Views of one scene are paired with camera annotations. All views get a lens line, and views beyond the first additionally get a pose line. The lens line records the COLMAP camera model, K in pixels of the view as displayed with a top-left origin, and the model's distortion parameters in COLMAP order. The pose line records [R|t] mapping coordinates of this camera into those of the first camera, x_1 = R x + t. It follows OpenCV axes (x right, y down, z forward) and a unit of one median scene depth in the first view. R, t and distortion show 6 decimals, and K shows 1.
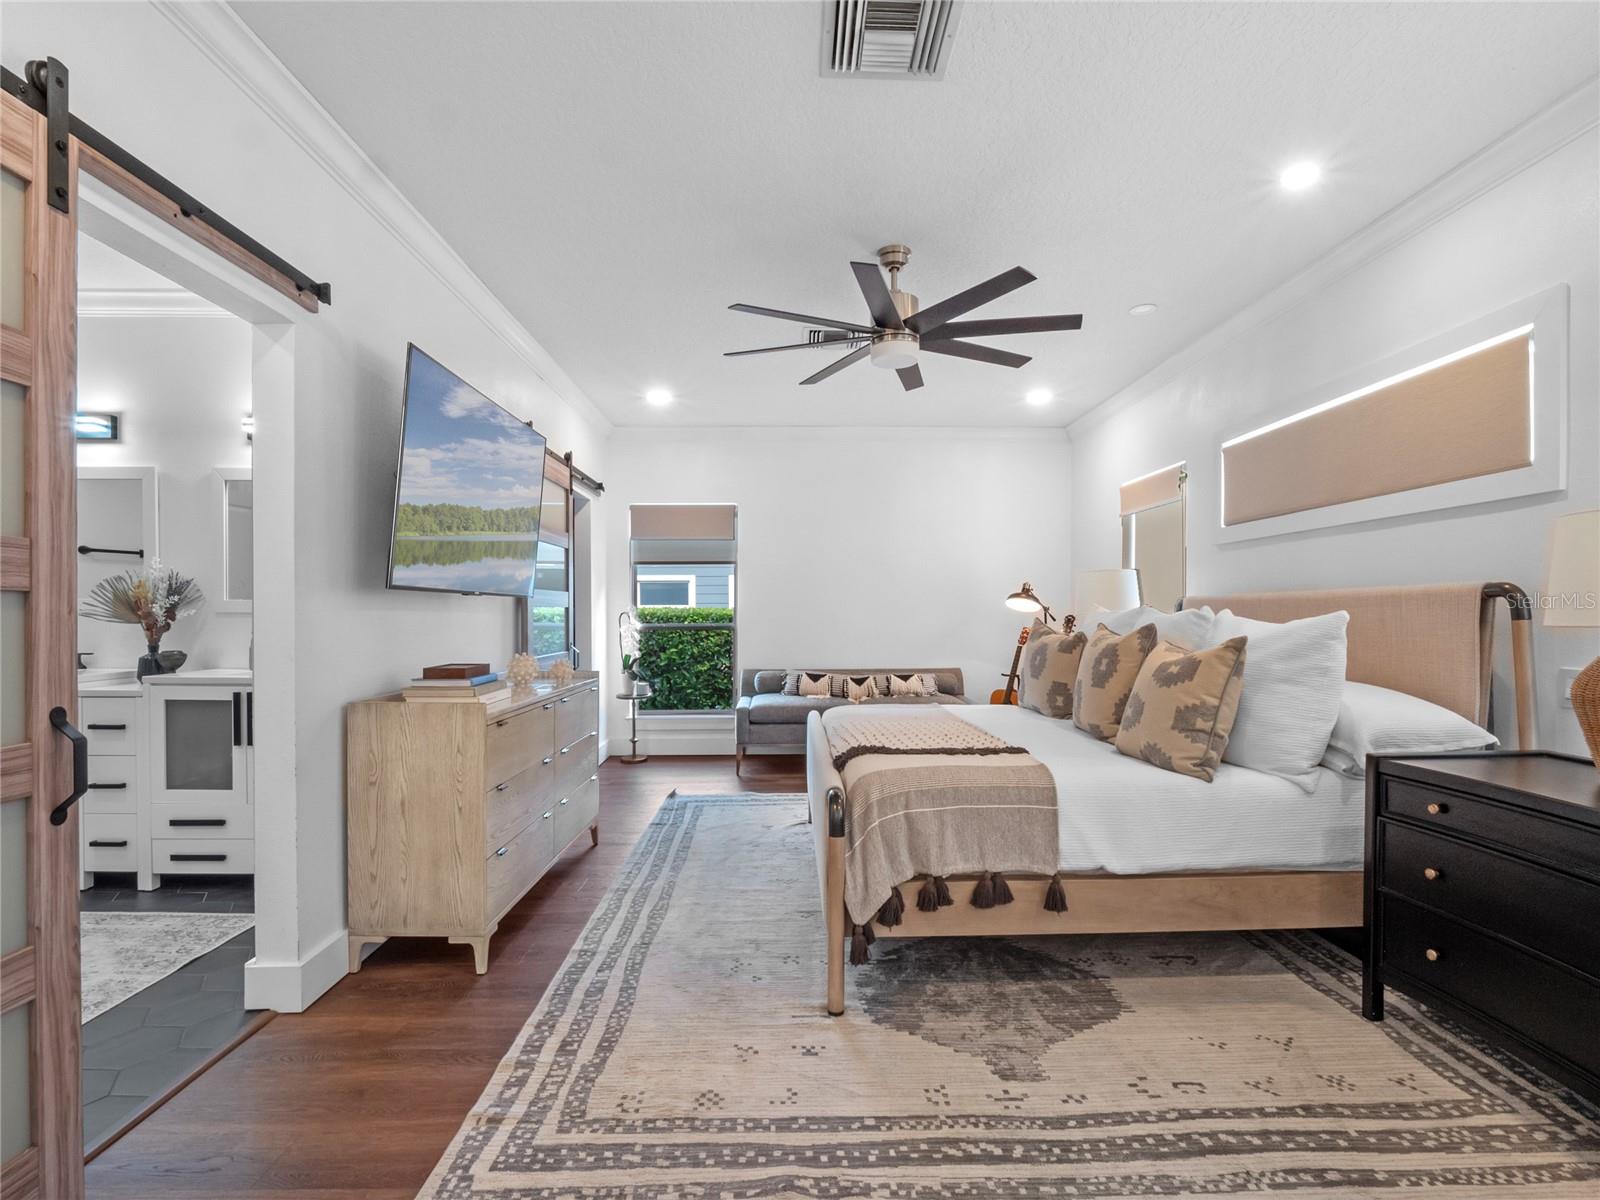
lens RADIAL K [[778.6, 0, 798.3], [0, 778.6, 609.8], [0, 0, 1]] dist [0.001280, -0.010408]
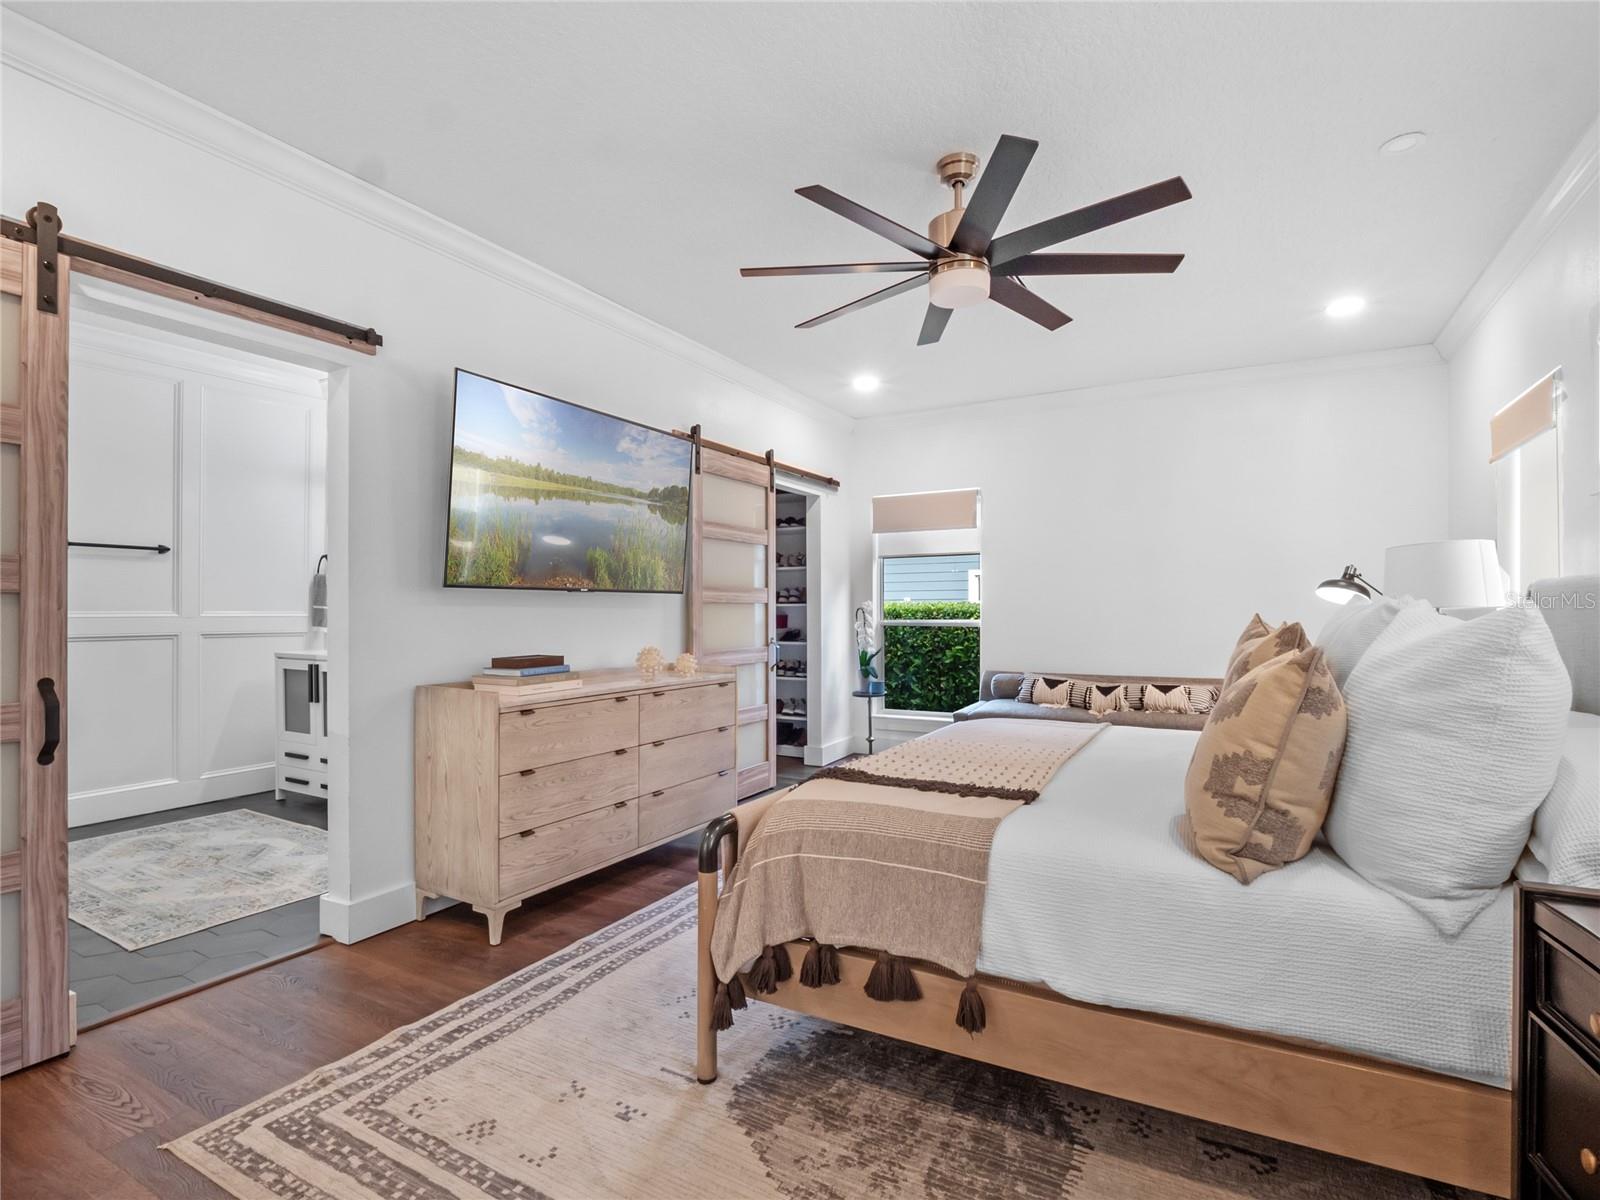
lens RADIAL K [[779.6, 0, 809.3], [0, 779.6, 602.7], [0, 0, 1]] dist [-0.001406, -0.009676]
pose [[0.866062, -0.005993, -0.499901, 0.550733], [0.003903, 0.999979, -0.005226, 0.003650], [0.499922, 0.002575, 0.866067, 0.309687]]
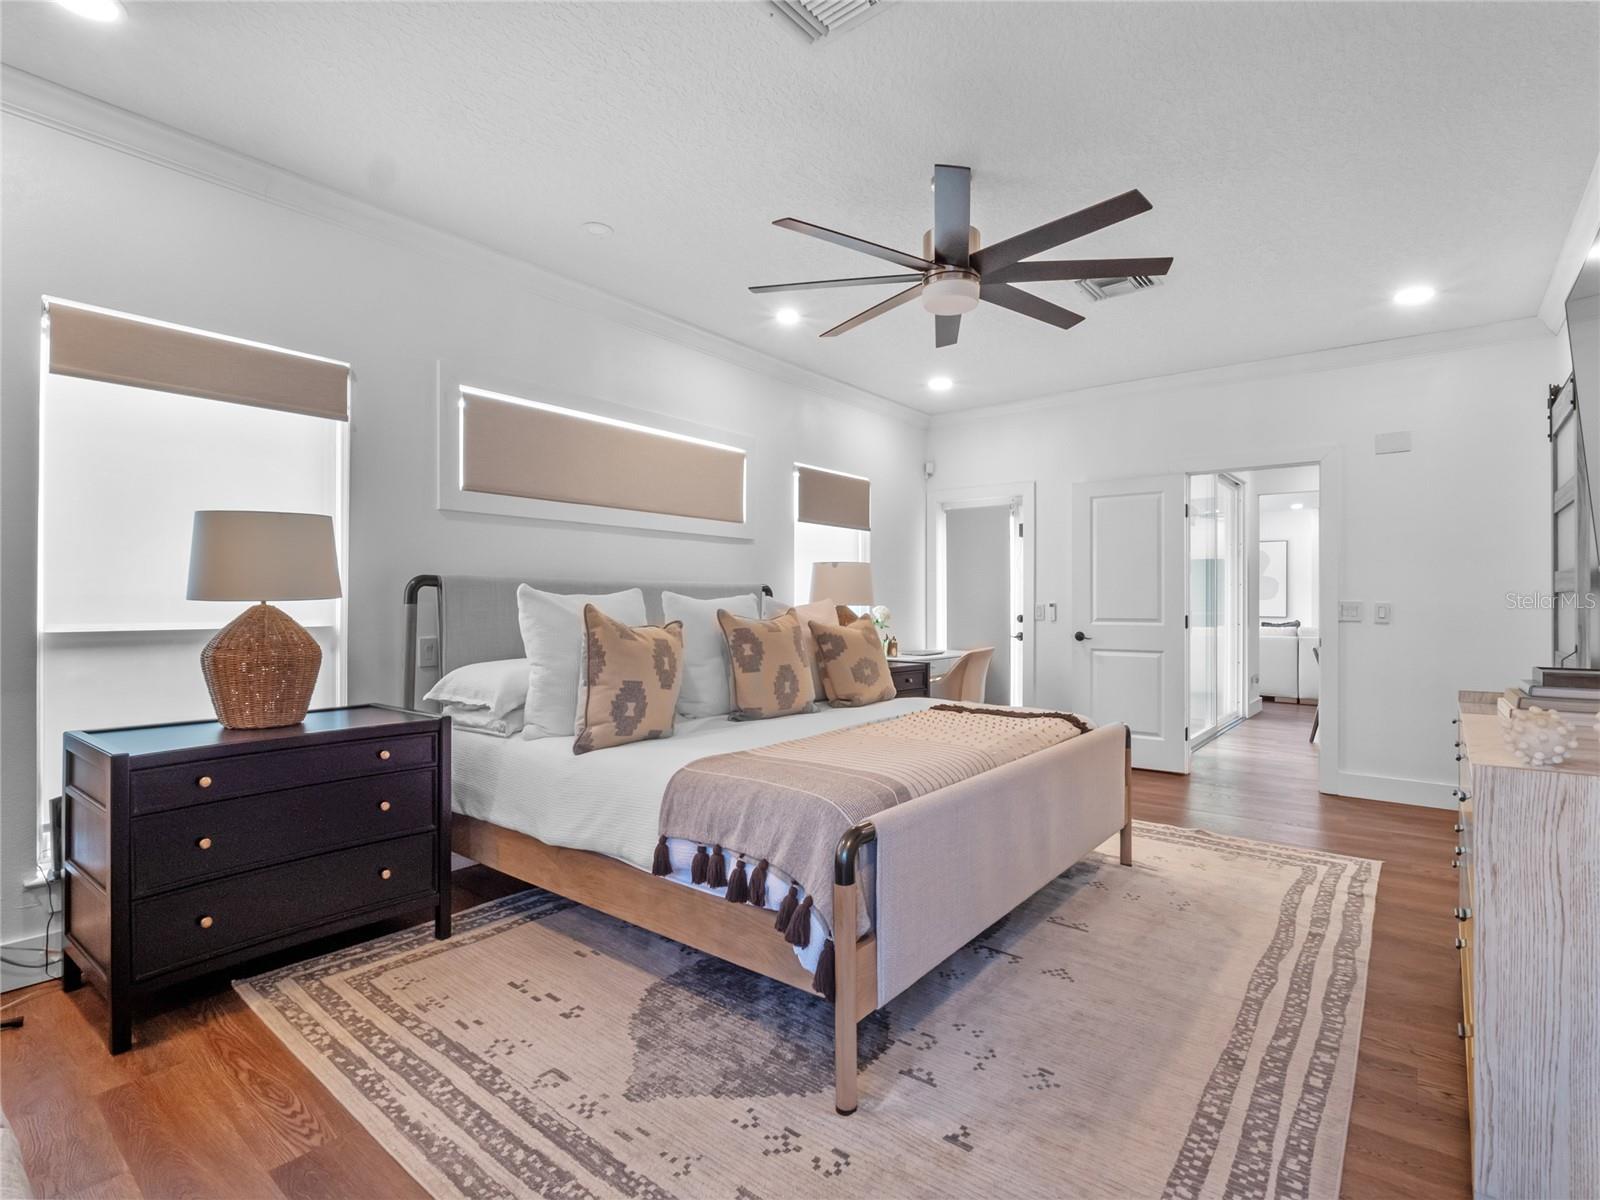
lens RADIAL K [[779.6, 0, 809.3], [0, 779.6, 602.7], [0, 0, 1]] dist [-0.001406, -0.009676]
pose [[-0.772376, -0.006323, 0.635134, -0.418823], [-0.005611, 0.999979, 0.003132, 0.004519], [-0.635140, -0.001145, -0.772396, 2.473590]]
